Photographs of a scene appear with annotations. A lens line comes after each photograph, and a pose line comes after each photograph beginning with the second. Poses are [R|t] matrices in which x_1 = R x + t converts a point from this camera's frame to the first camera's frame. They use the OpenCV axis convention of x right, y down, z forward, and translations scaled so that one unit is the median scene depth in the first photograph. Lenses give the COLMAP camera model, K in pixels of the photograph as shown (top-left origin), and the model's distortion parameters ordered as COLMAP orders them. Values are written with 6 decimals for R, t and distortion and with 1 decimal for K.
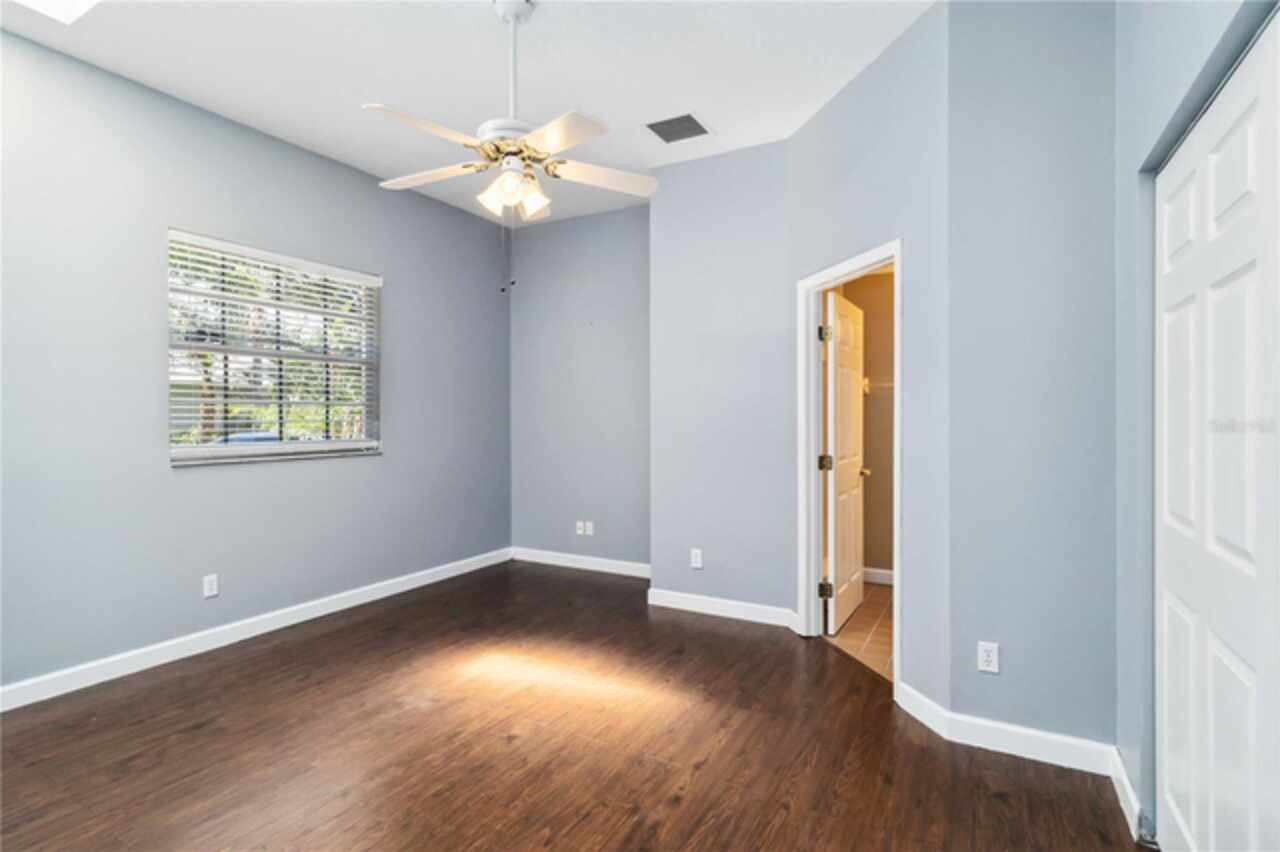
lens RADIAL K [[603.3, 0, 641.2], [0, 603.3, 415.9], [0, 0, 1]] dist [0.000496, 0.000363]
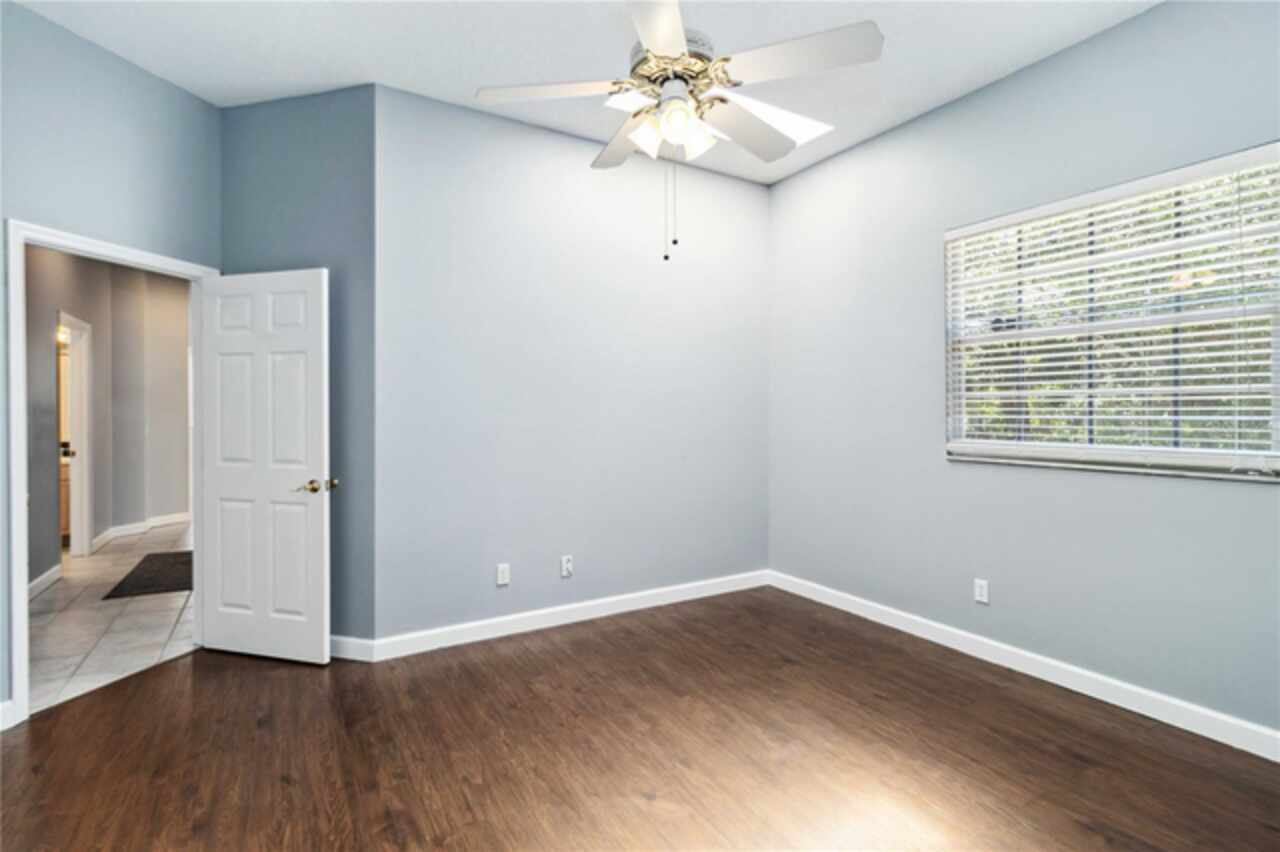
lens RADIAL K [[603.3, 0, 641.2], [0, 603.3, 415.9], [0, 0, 1]] dist [0.000496, 0.000363]
pose [[-0.493471, 0.005984, -0.869742, 0.470951], [0.003040, 0.999982, 0.005155, 0.002268], [0.869757, -0.000100, -0.493480, 1.285934]]
